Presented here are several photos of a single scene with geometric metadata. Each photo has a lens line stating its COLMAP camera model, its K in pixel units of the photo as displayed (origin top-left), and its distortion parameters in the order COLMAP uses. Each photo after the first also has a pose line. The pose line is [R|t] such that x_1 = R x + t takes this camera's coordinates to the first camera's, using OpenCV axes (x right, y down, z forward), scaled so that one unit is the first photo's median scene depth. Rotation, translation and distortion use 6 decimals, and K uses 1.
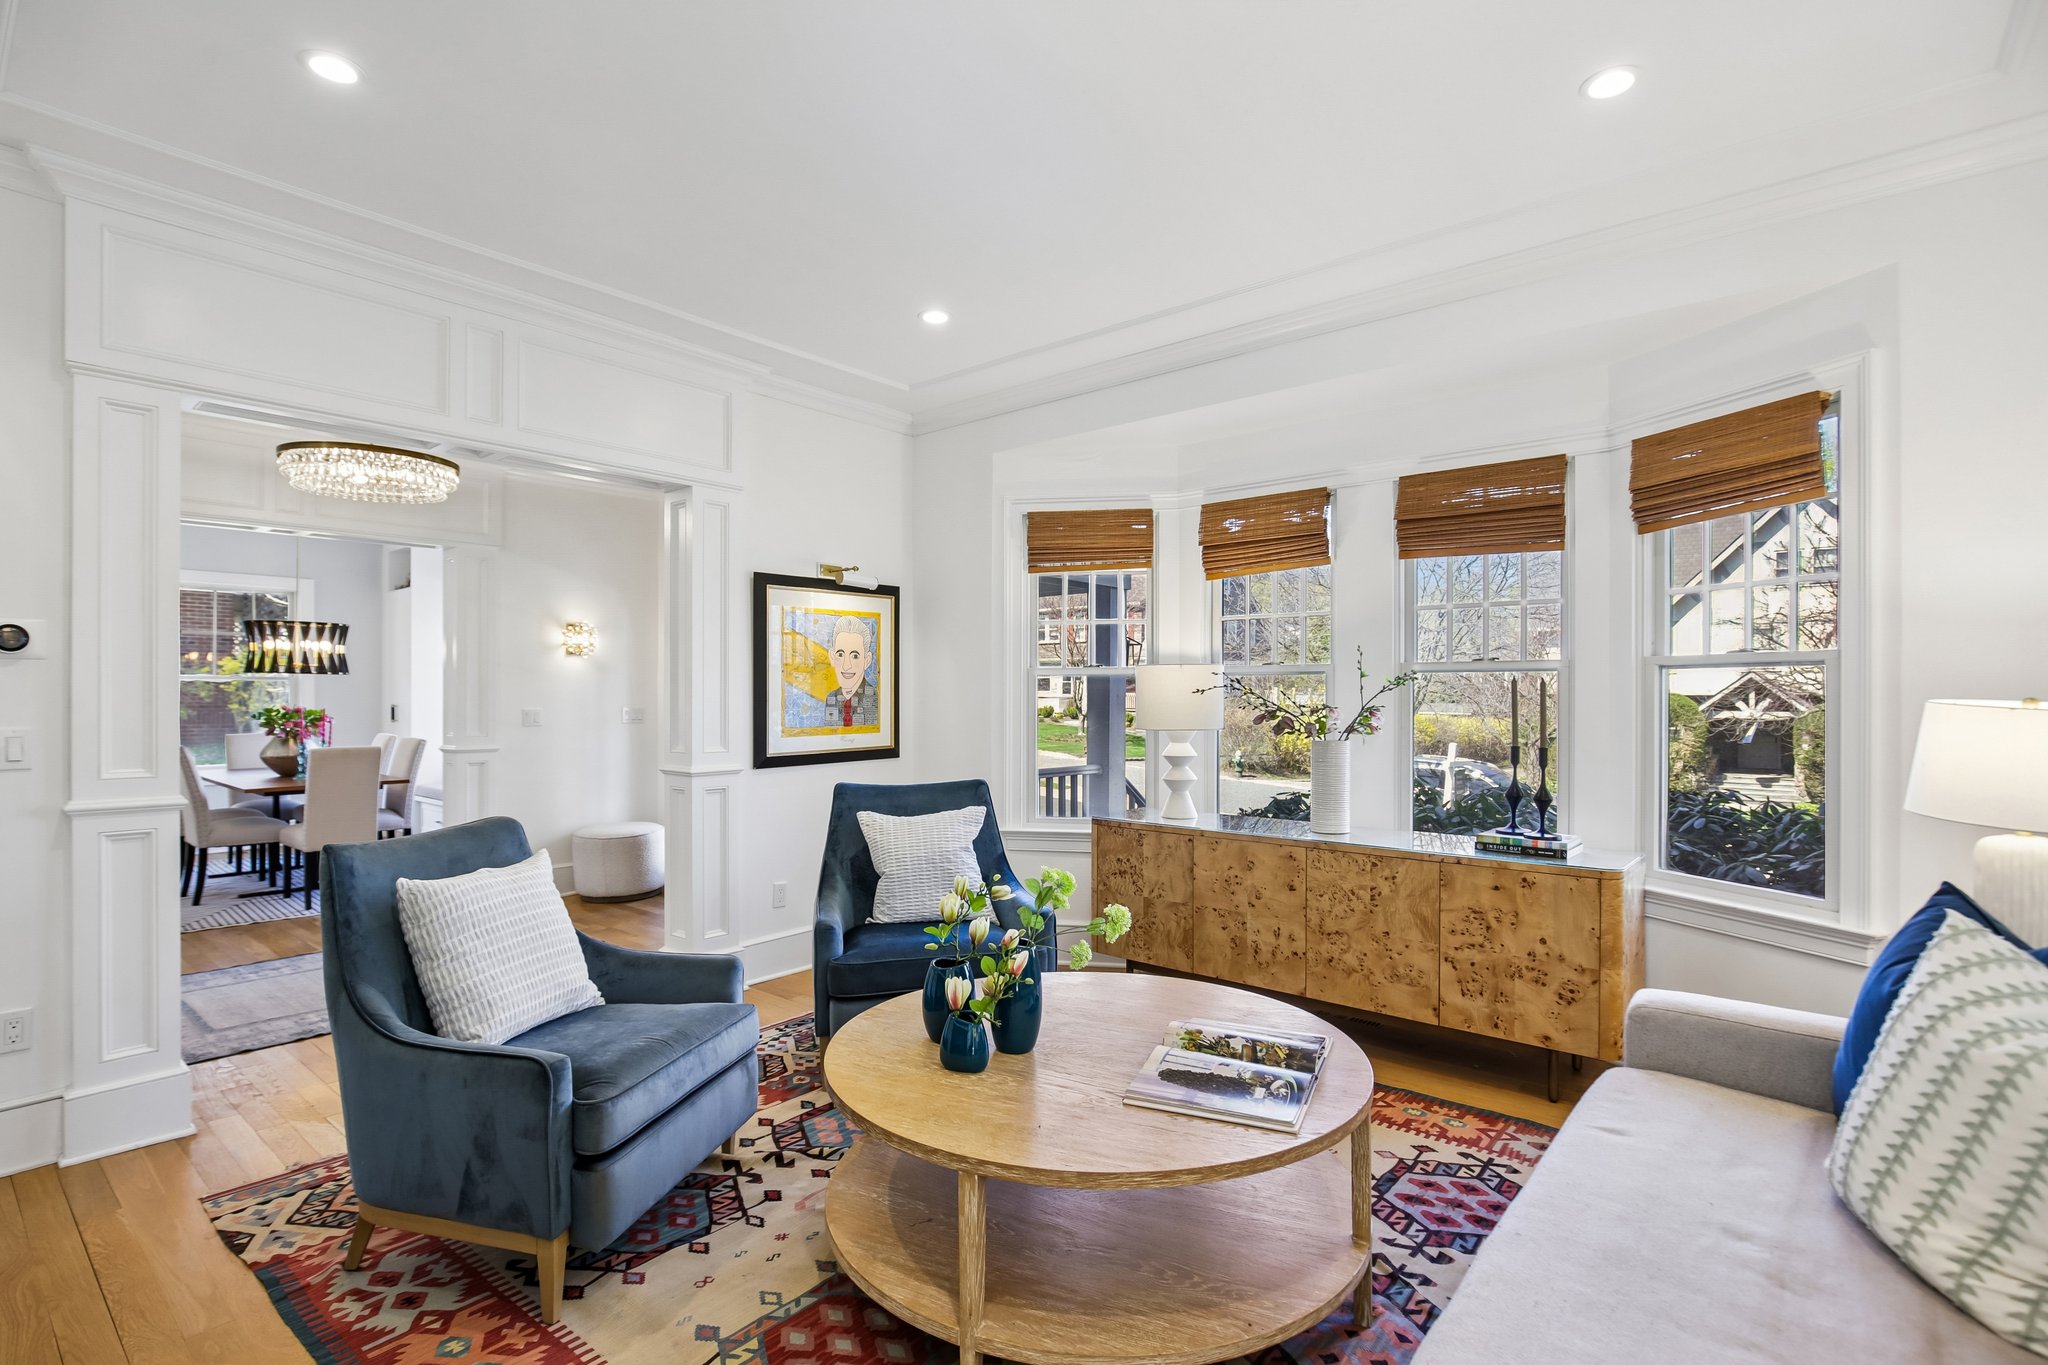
lens RADIAL K [[983.1, 0, 1024.0], [0, 983.1, 682.5], [0, 0, 1]] dist [-0.001002, -0.000004]
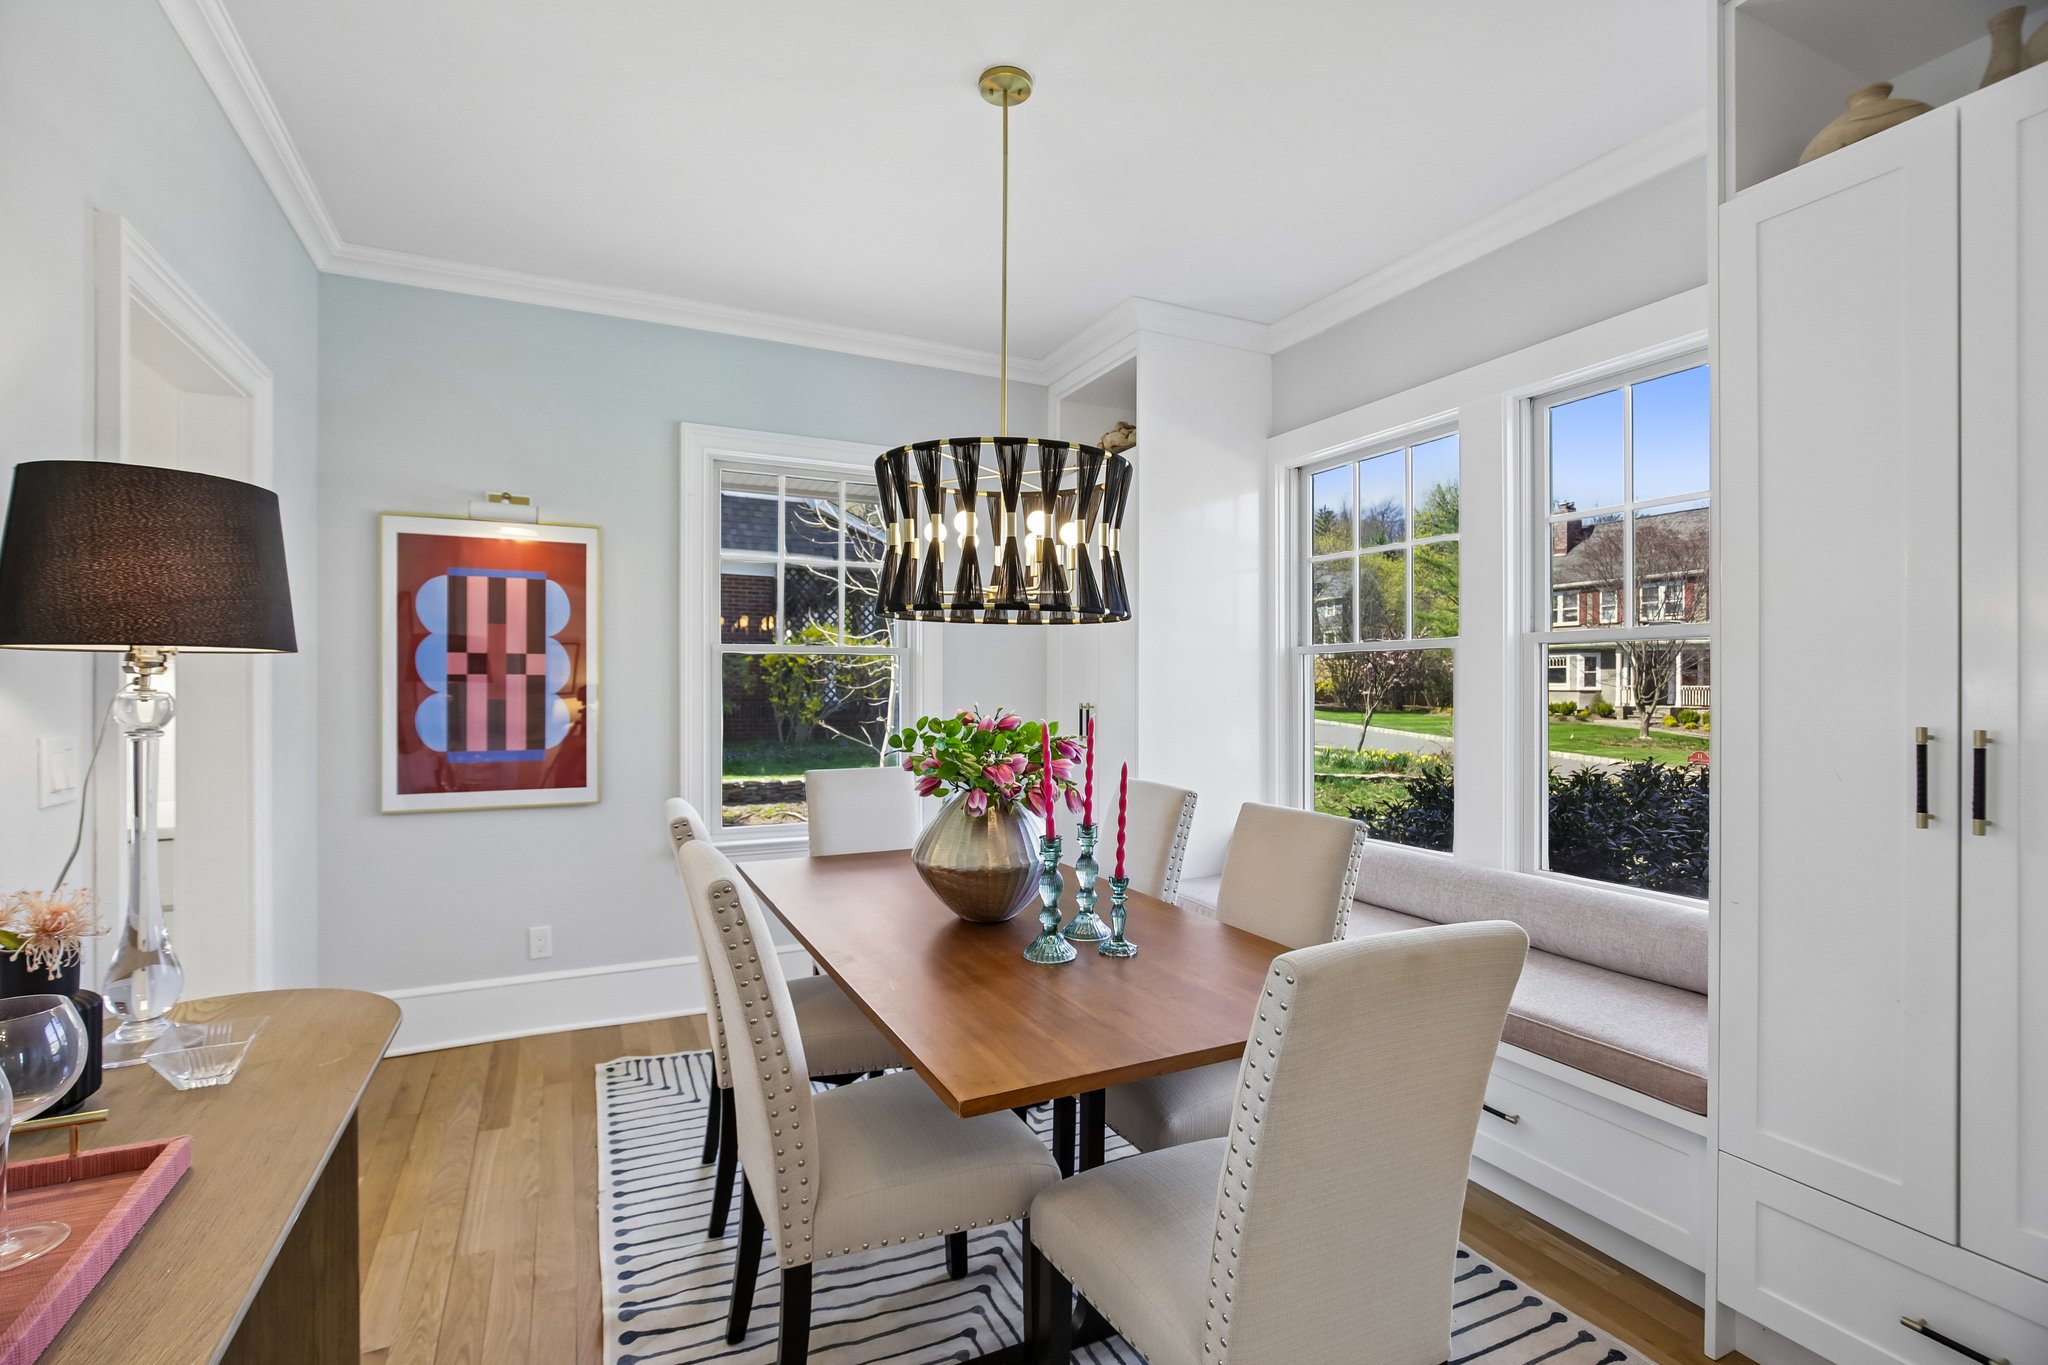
lens RADIAL K [[954.3, 0, 1022.2], [0, 954.3, 693.5], [0, 0, 1]] dist [-0.021788, -0.000334]
pose [[0.917286, 0.002403, -0.398223, -0.438551], [0.004857, 0.999840, 0.017223, 0.008315], [0.398200, -0.017732, 0.917127, 0.511144]]
